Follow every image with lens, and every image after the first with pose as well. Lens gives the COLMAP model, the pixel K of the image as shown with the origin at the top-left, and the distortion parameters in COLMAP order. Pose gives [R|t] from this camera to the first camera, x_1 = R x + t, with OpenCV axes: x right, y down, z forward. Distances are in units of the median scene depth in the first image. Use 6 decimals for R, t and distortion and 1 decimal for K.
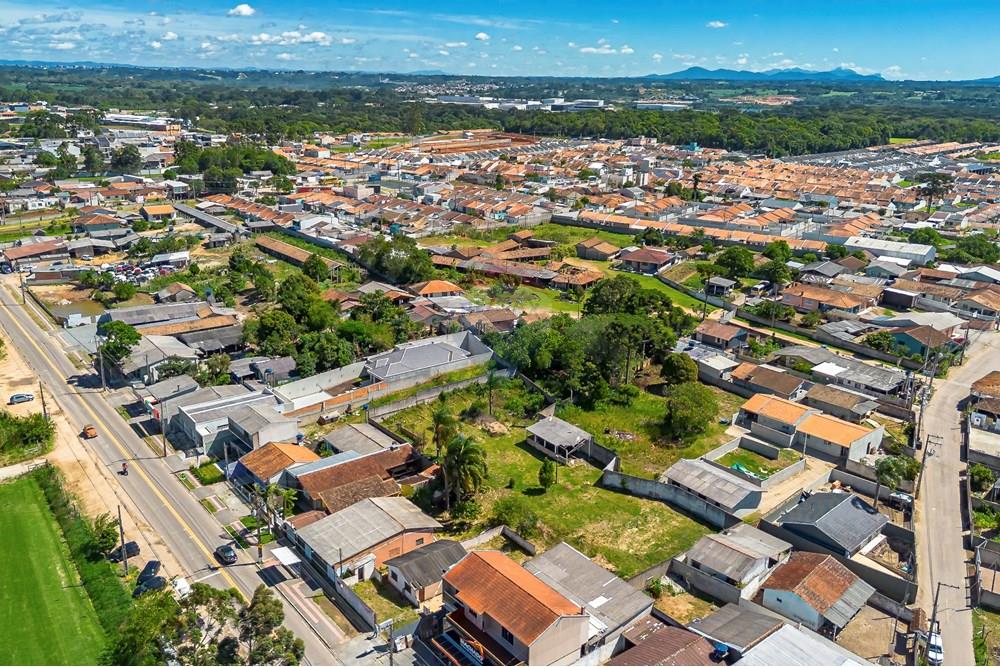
lens RADIAL K [[839.5, 0, 500.0], [0, 839.5, 333.5], [0, 0, 1]] dist [0.079517, -0.091085]
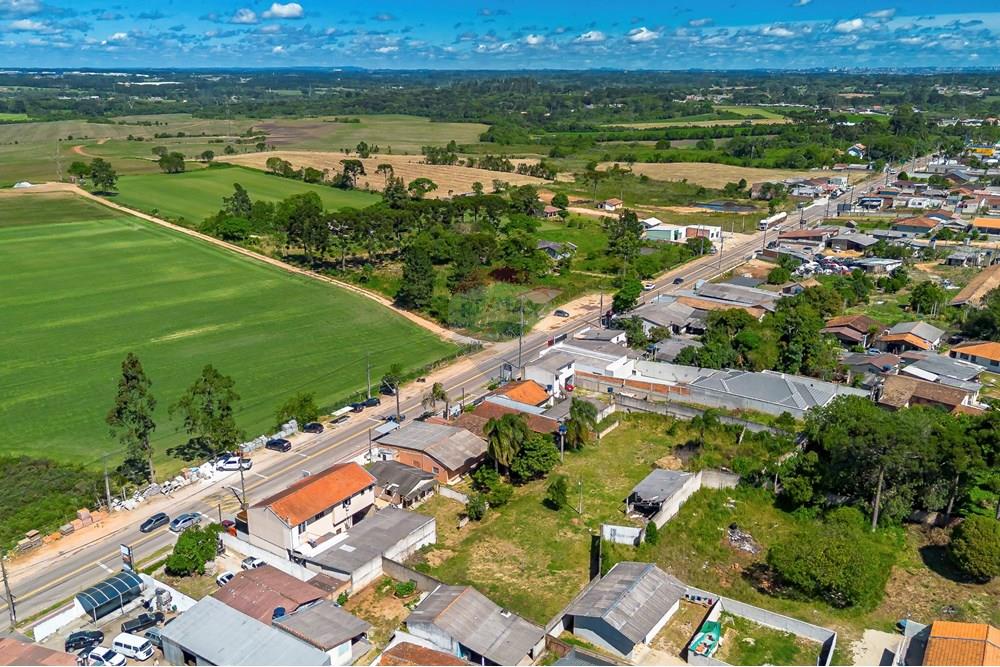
lens RADIAL K [[839.5, 0, 500.0], [0, 839.5, 333.5], [0, 0, 1]] dist [0.079517, -0.091085]
pose [[0.277733, 0.271051, -0.921627, 0.684568], [-0.279926, 0.940572, 0.192267, -0.129318], [0.918970, 0.204589, 0.337102, 0.470125]]
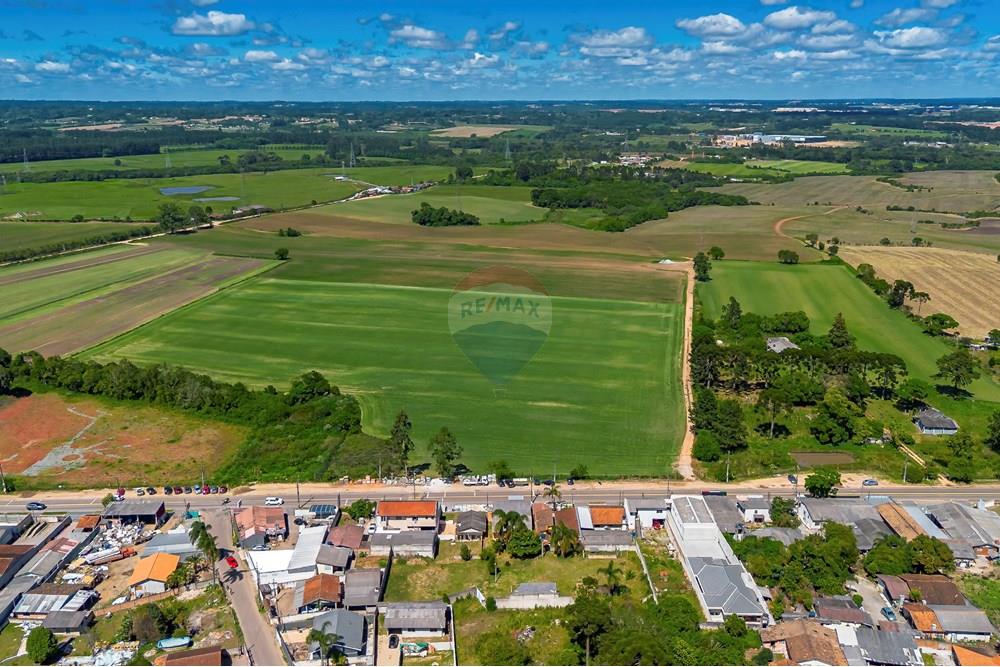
lens RADIAL K [[839.5, 0, 500.0], [0, 839.5, 333.5], [0, 0, 1]] dist [0.079517, -0.091085]
pose [[-0.620000, 0.196040, -0.759716, 0.931447], [-0.238799, 0.875196, 0.420722, -0.705510], [0.747379, 0.442267, -0.495807, 1.285496]]
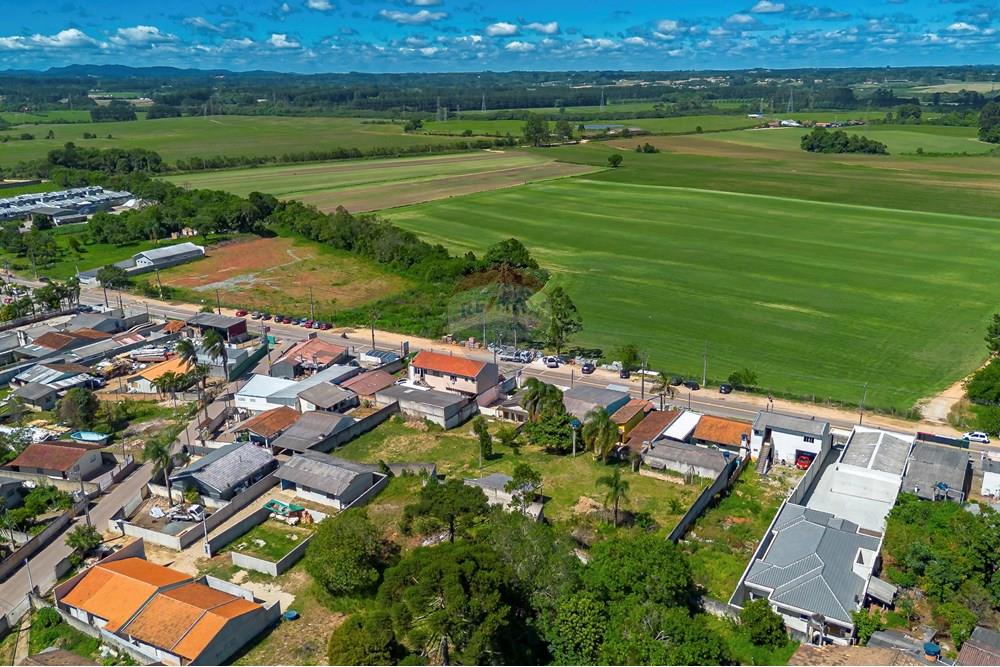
lens RADIAL K [[839.5, 0, 500.0], [0, 839.5, 333.5], [0, 0, 1]] dist [0.079517, -0.091085]
pose [[-0.932431, 0.099916, -0.347258, 0.313291], [-0.111447, 0.834643, 0.539399, -0.417427], [0.343731, 0.541653, -0.767112, 1.395958]]
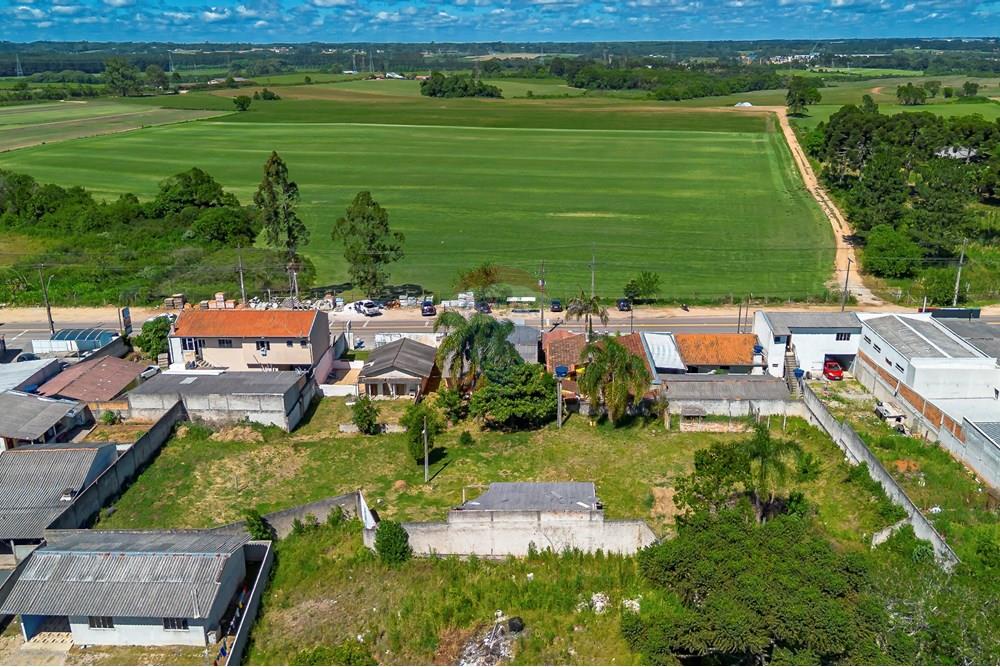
lens RADIAL K [[839.5, 0, 500.0], [0, 839.5, 333.5], [0, 0, 1]] dist [0.079517, -0.091085]
pose [[-0.652602, 0.235368, -0.720217, 0.335312], [-0.225853, 0.846894, 0.481415, -0.146913], [0.723257, 0.476836, -0.499527, 1.037569]]
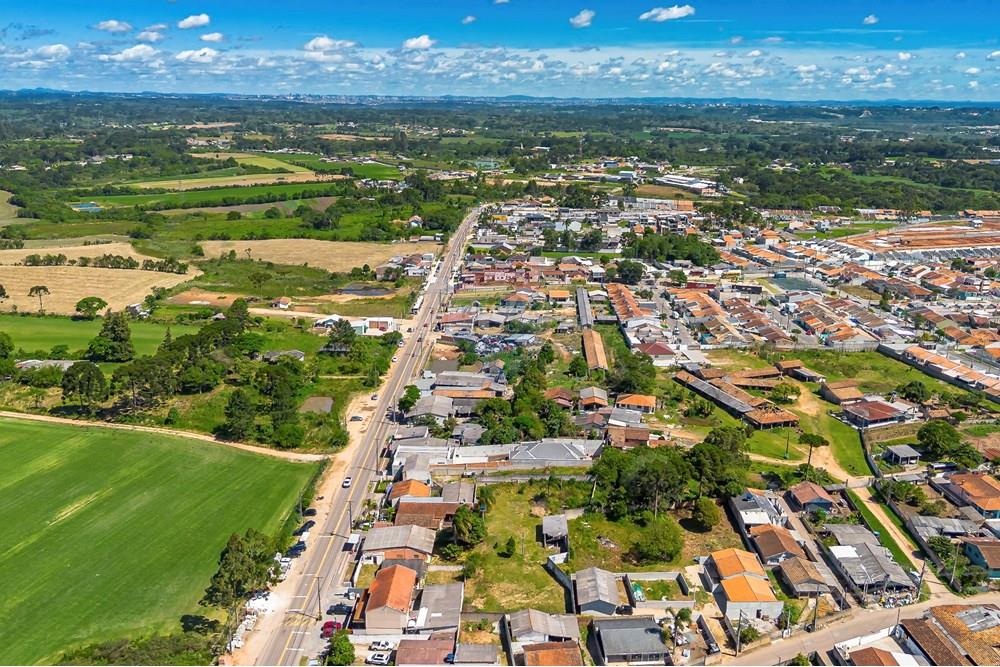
lens RADIAL K [[839.5, 0, 500.0], [0, 839.5, 333.5], [0, 0, 1]] dist [0.079517, -0.091085]
pose [[0.769220, 0.164719, -0.617388, 0.768046], [-0.186348, 0.982031, 0.029830, -0.217827], [0.611208, 0.092103, 0.786093, -0.243007]]
